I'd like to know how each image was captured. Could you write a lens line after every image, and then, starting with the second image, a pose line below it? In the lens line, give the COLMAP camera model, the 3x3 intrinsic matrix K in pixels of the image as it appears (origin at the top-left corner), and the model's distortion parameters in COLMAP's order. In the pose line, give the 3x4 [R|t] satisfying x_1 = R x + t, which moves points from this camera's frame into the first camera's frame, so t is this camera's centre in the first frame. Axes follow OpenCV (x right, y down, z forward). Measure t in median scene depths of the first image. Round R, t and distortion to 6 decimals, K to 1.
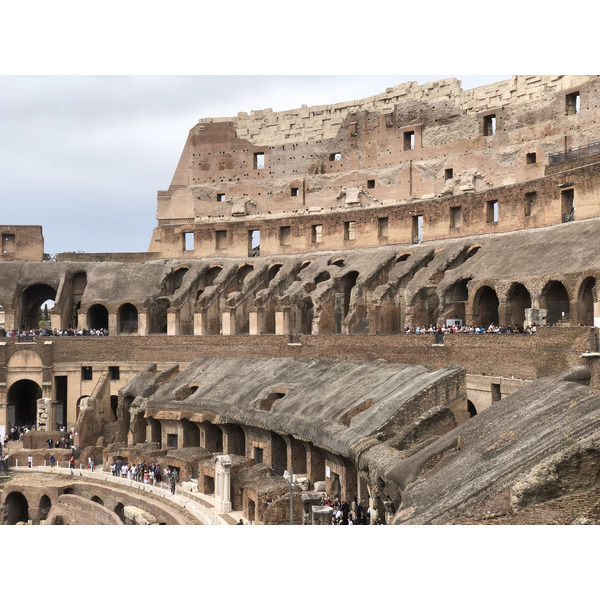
lens RADIAL K [[898.7, 0, 299.2], [0, 898.7, 285.2], [0, 0, 1]] dist [0.152328, -0.581030]
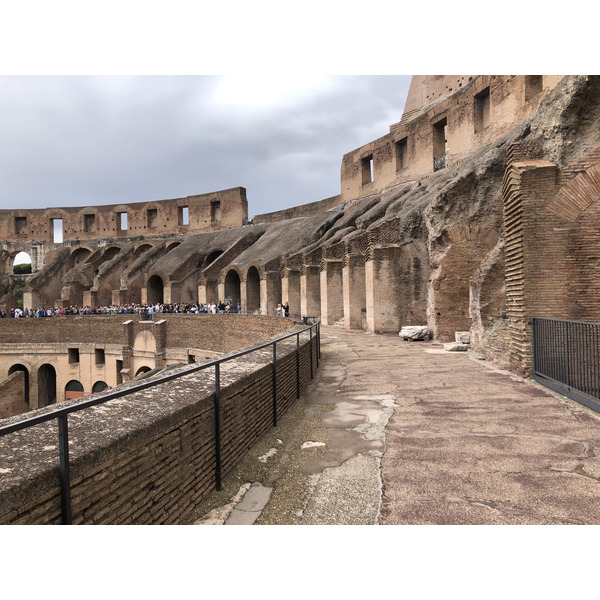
lens RADIAL K [[494.0, 0, 301.1], [0, 494.0, 299.5], [0, 0, 1]] dist [0.013188, 0.001417]
pose [[0.729712, -0.014998, -0.683590, 0.104536], [0.051477, 0.998127, 0.033051, 0.037504], [0.681814, -0.059307, 0.729118, 0.793272]]
